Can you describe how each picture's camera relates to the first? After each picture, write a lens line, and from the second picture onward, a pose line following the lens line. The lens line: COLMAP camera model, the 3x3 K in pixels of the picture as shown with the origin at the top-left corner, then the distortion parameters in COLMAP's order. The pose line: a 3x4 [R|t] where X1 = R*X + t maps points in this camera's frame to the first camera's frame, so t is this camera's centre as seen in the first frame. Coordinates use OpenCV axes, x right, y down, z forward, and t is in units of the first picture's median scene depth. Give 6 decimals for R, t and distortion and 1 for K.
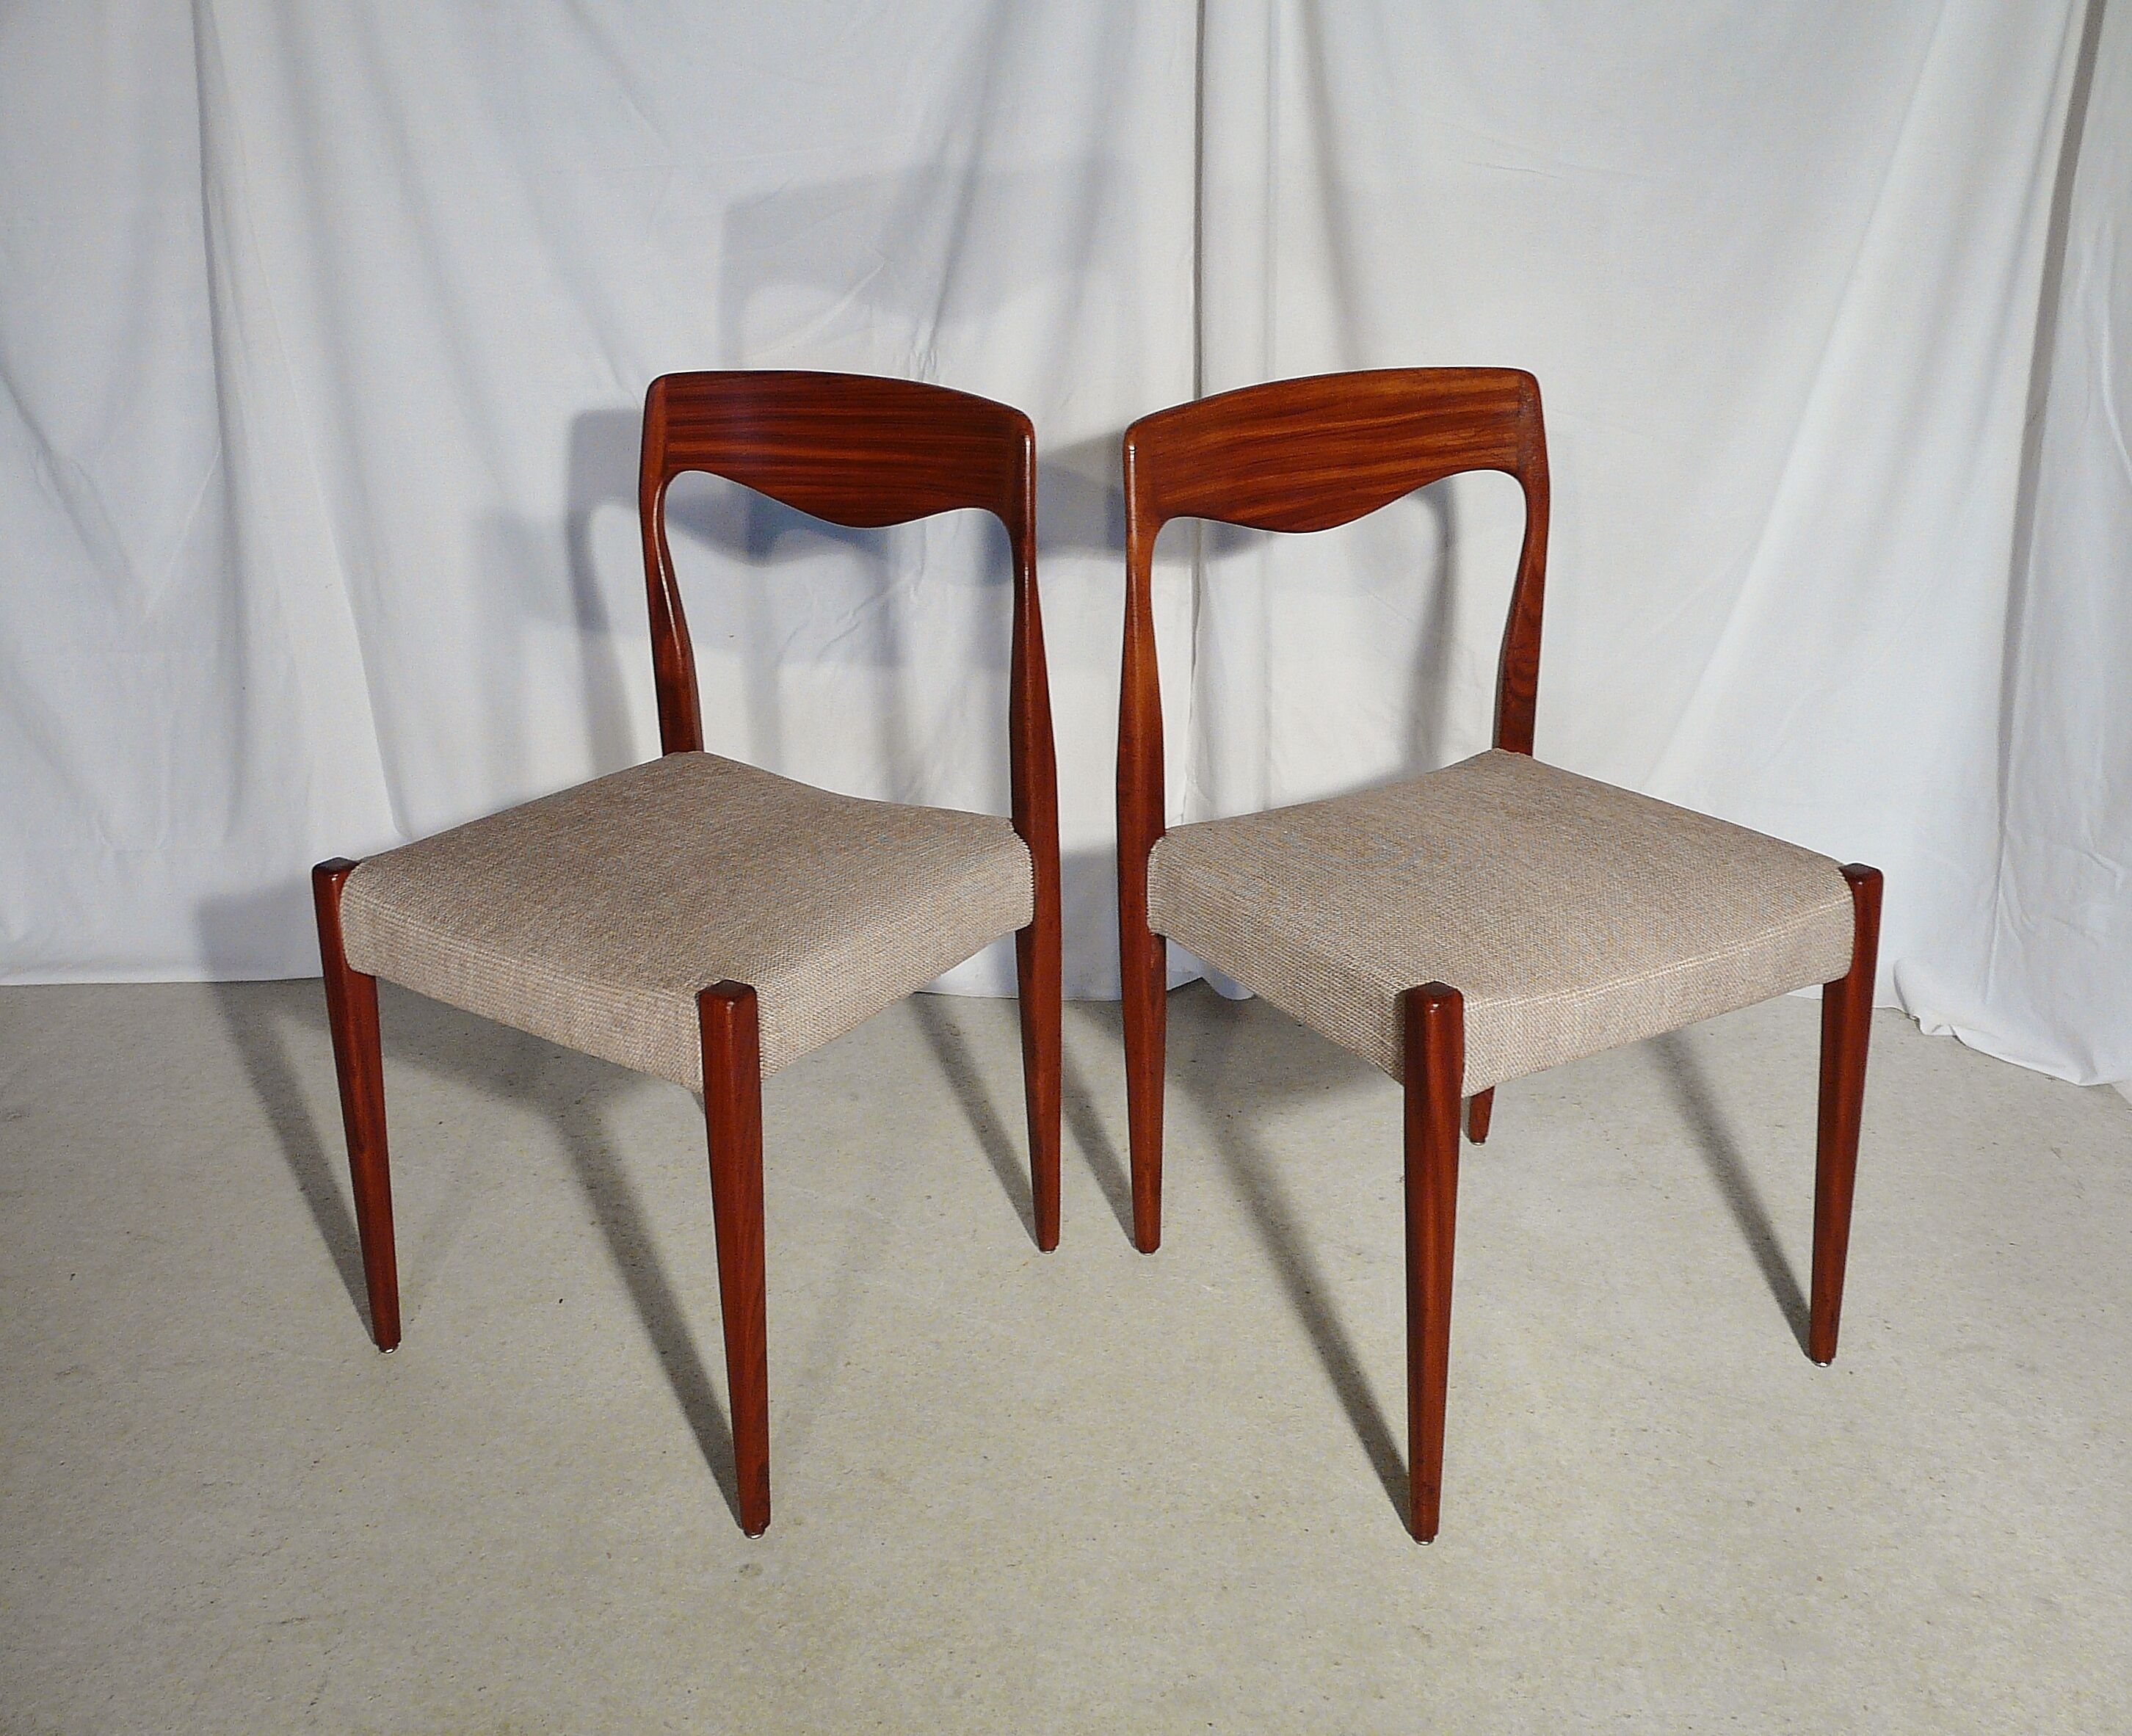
lens RADIAL K [[1828.3, 0, 1058.7], [0, 1828.3, 986.7], [0, 0, 1]] dist [-0.052498, 0.047766]
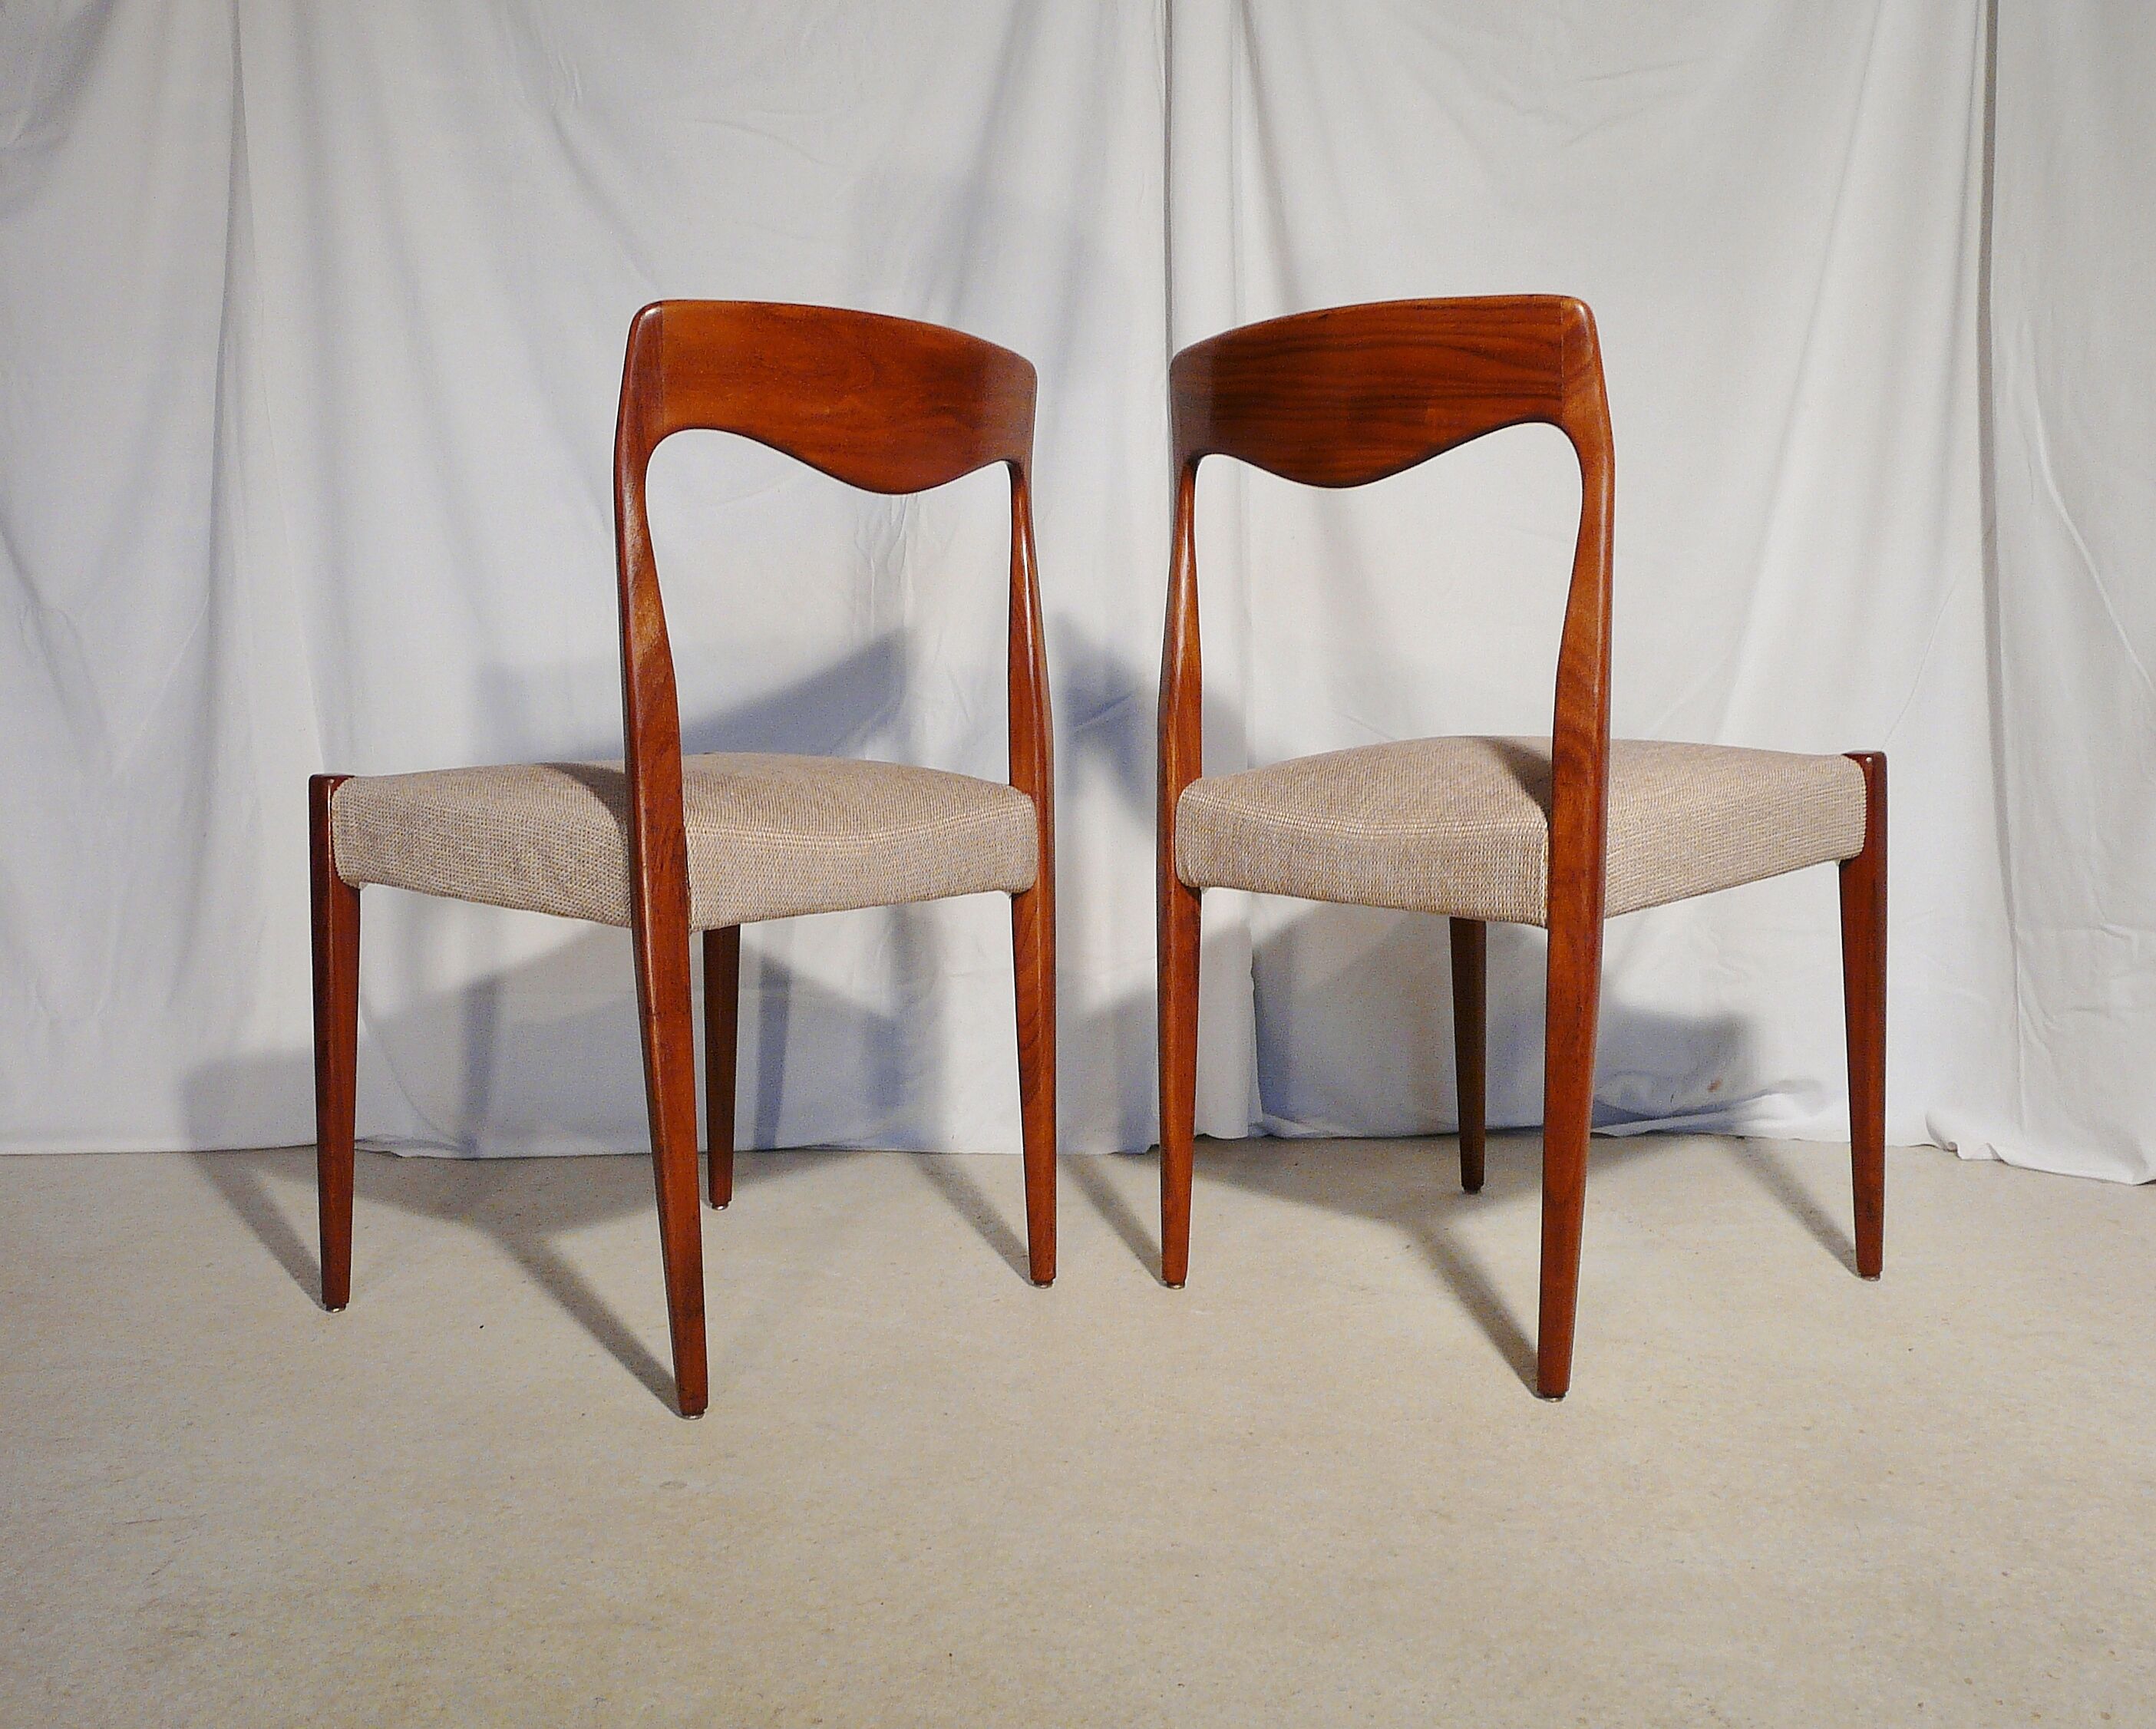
lens RADIAL K [[1945.9, 0, 1083.1], [0, 1945.9, 1107.3], [0, 0, 1]] dist [-0.054016, 0.049985]
pose [[0.999937, -0.005442, 0.009771, 0.018161], [0.007847, 0.963866, -0.266274, 0.364292], [-0.007969, 0.266334, 0.963848, 0.047249]]
